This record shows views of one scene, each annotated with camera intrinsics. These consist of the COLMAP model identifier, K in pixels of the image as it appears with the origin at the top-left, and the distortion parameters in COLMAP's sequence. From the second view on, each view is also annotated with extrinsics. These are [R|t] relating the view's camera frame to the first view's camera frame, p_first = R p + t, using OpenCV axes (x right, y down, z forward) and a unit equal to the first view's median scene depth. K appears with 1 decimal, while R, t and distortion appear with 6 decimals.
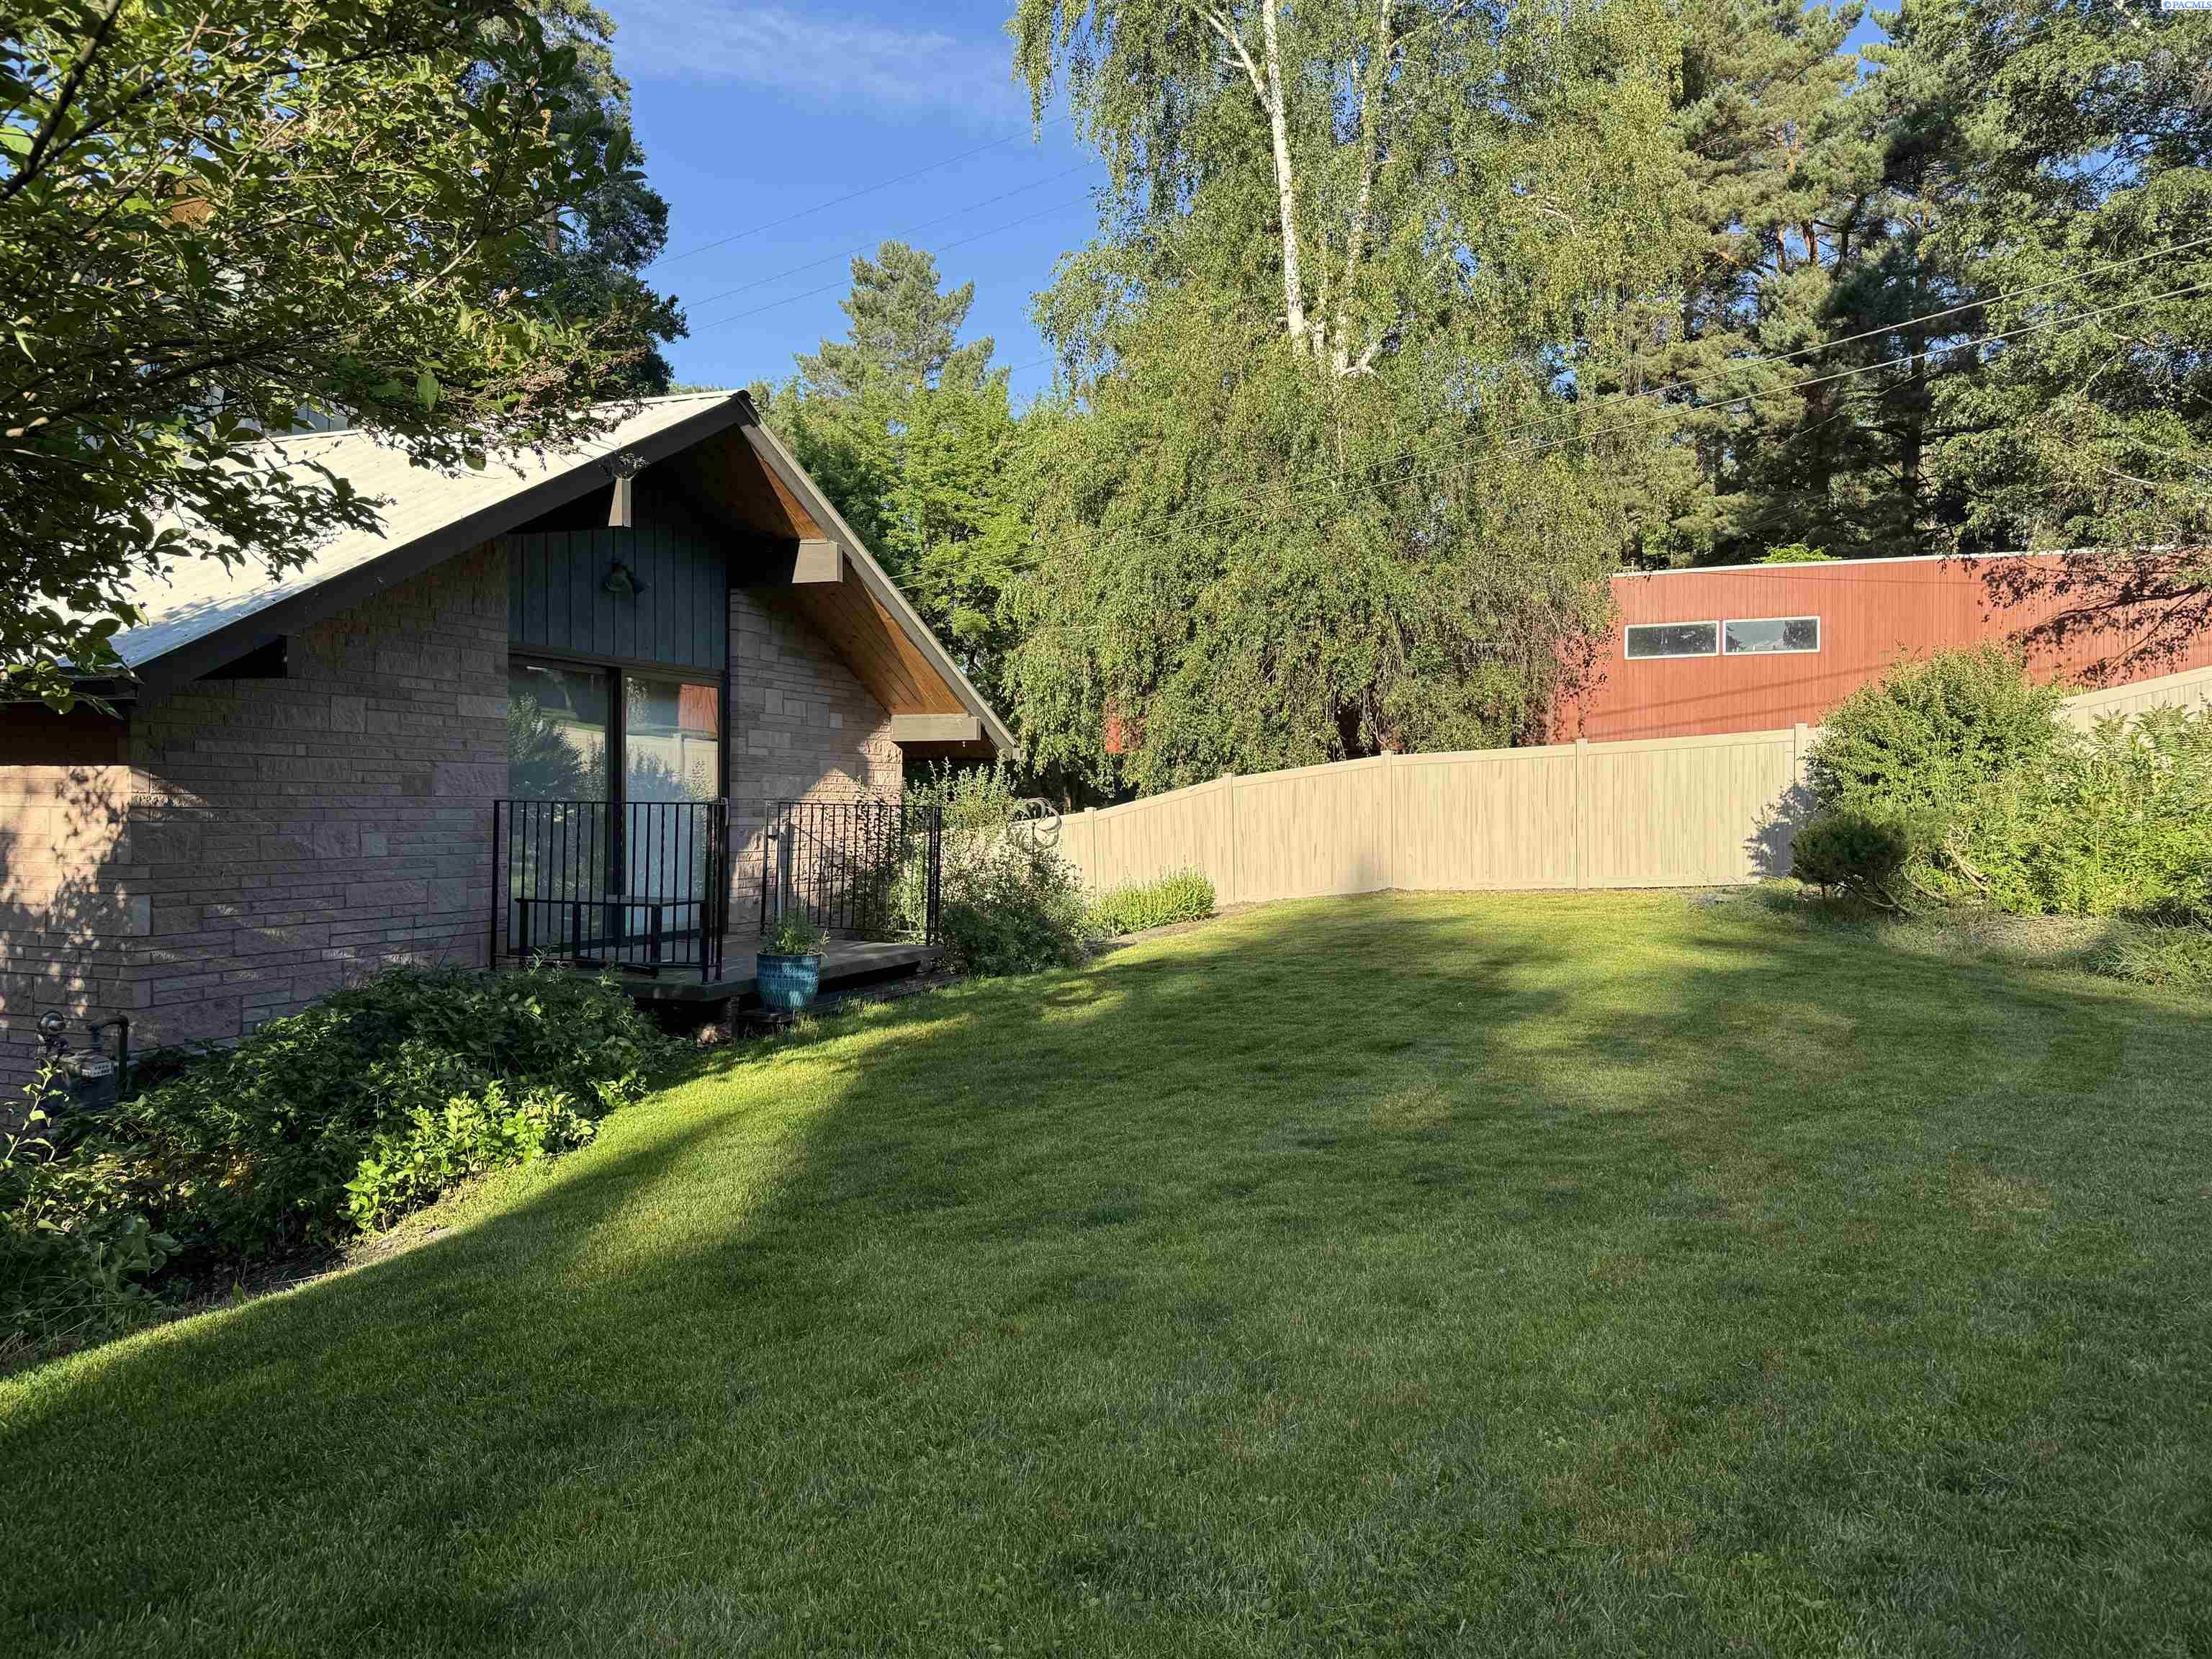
lens RADIAL K [[1611.6, 0, 1105.5], [0, 1611.6, 825.1], [0, 0, 1]] dist [0.001500, 0.000594]
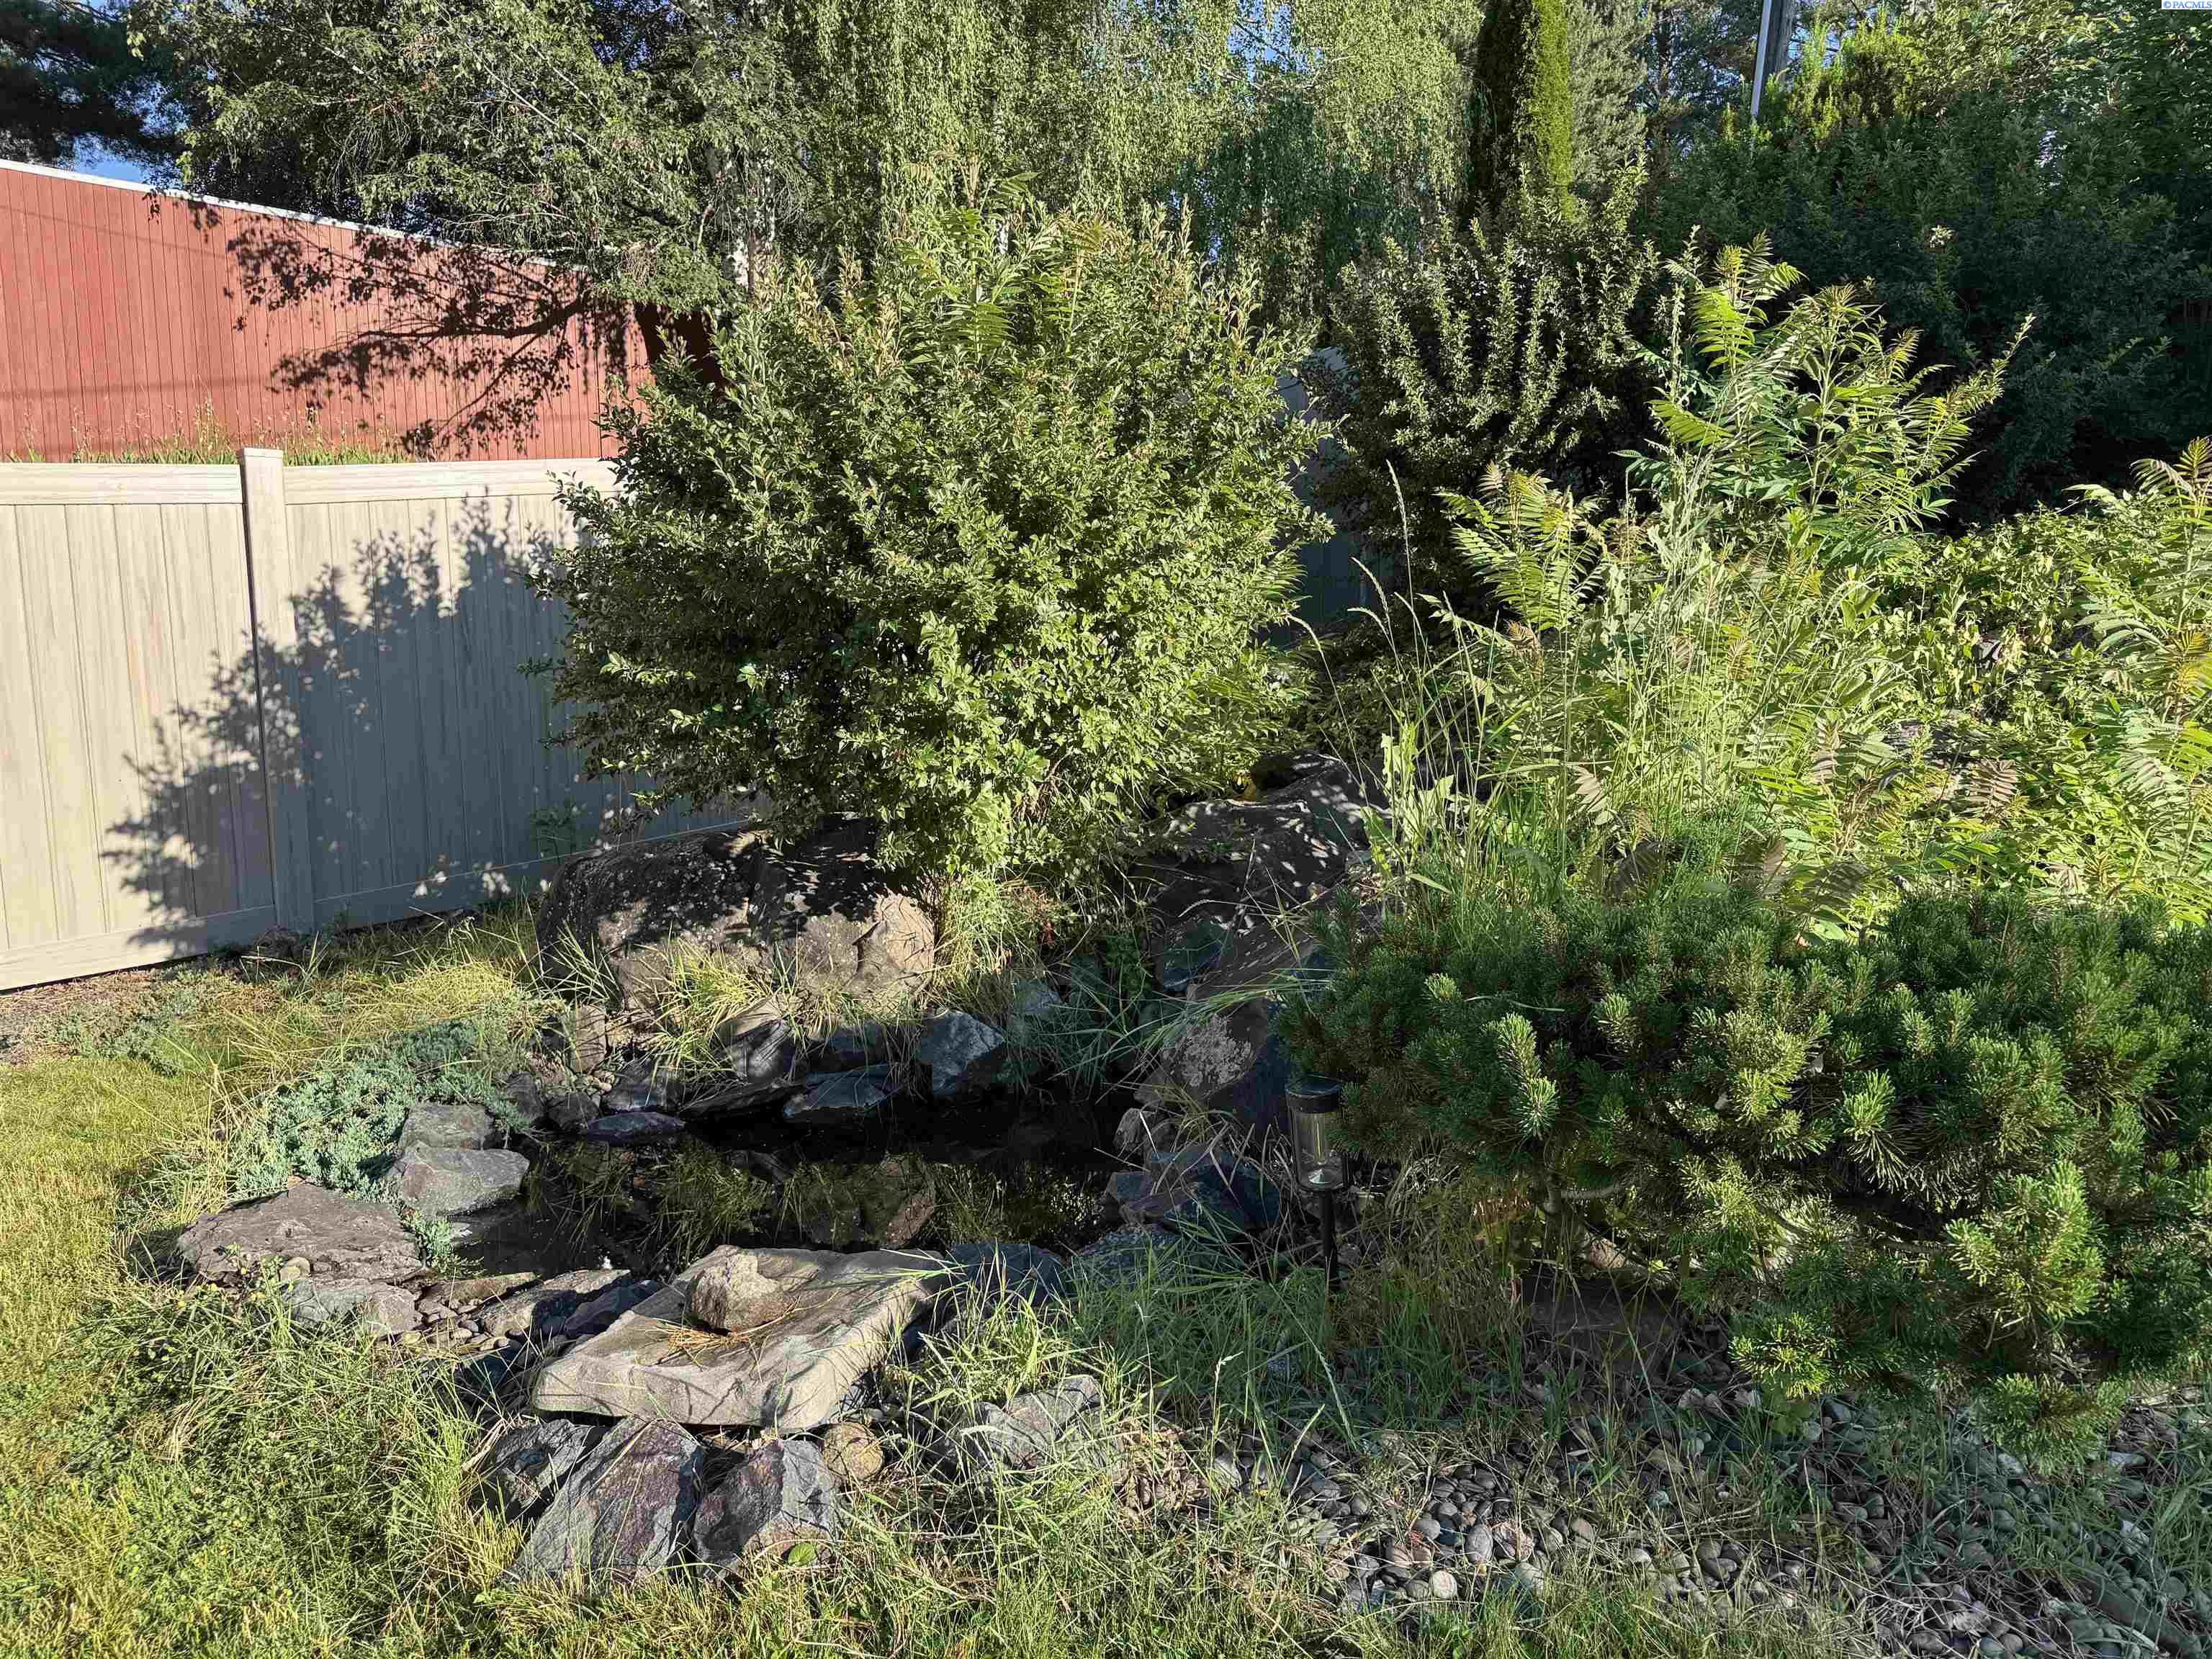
lens RADIAL K [[1563.1, 0, 1105.1], [0, 1563.1, 830.7], [0, 0, 1]] dist [-0.000086, 0.000094]
pose [[0.376049, -0.121932, 0.918542, 0.146497], [0.015712, 0.992001, 0.125251, -0.018194], [-0.926467, -0.032668, 0.374956, 0.531295]]
